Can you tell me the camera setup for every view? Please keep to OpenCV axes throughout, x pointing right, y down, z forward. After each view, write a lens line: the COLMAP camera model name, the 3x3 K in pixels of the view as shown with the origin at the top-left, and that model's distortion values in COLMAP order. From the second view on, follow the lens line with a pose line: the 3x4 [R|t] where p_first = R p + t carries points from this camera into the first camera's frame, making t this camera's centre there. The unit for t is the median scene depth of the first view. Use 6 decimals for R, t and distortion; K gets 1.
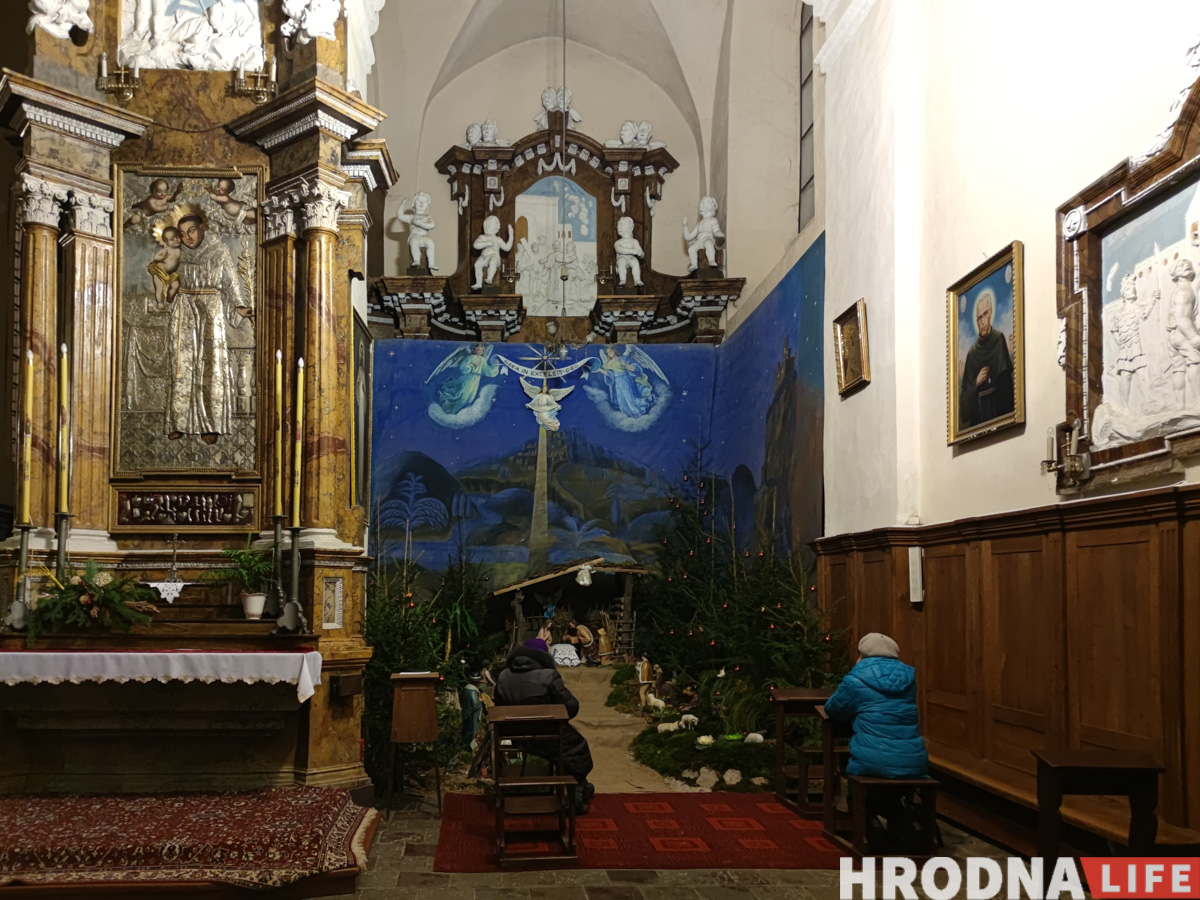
lens RADIAL K [[1647.3, 0, 596.0], [0, 1647.3, 468.9], [0, 0, 1]] dist [0.508537, -3.070897]
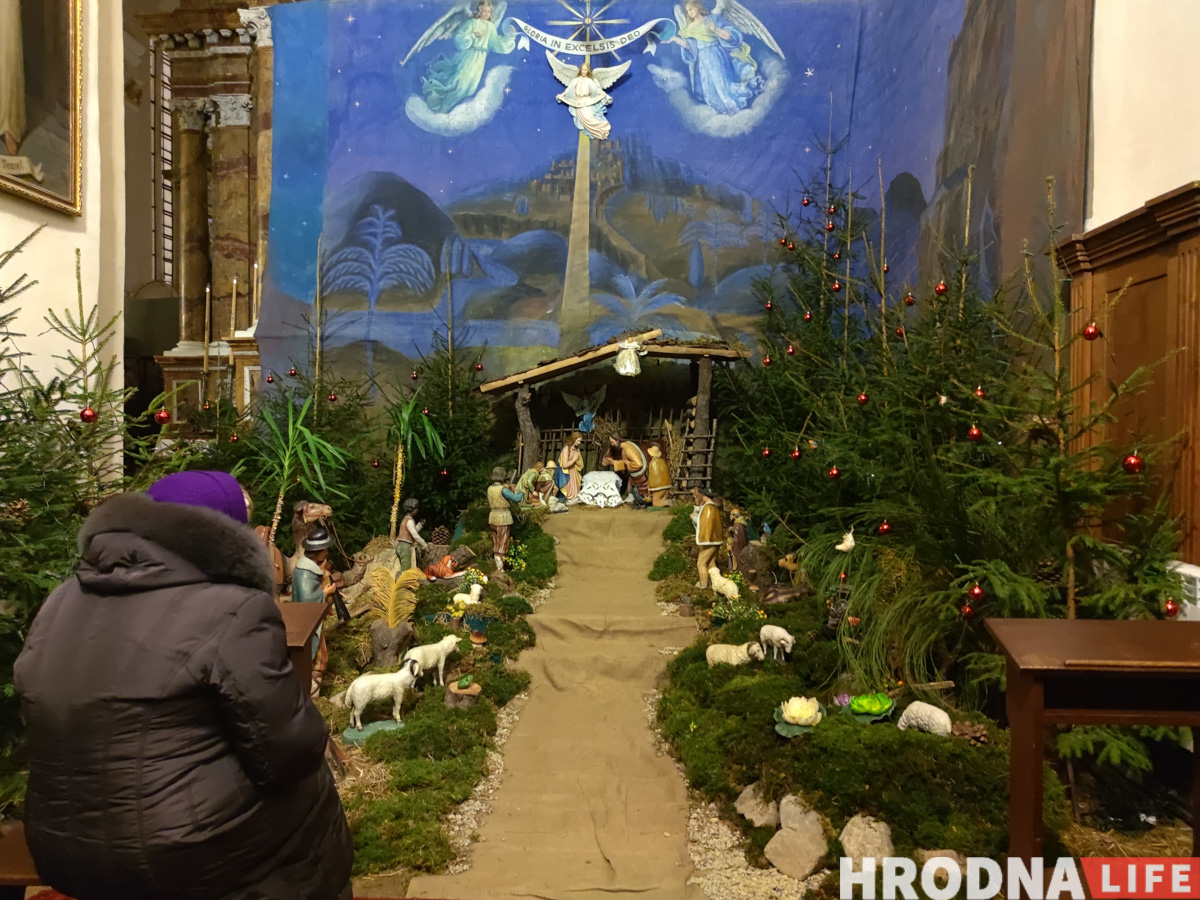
lens RADIAL K [[1647.3, 0, 596.0], [0, 1647.3, 468.9], [0, 0, 1]] dist [0.508537, -3.070897]
pose [[0.996122, 0.004441, -0.087875, 0.030282], [0.004805, 0.994488, 0.104738, 0.036546], [0.087856, -0.104754, 0.990610, 0.354372]]
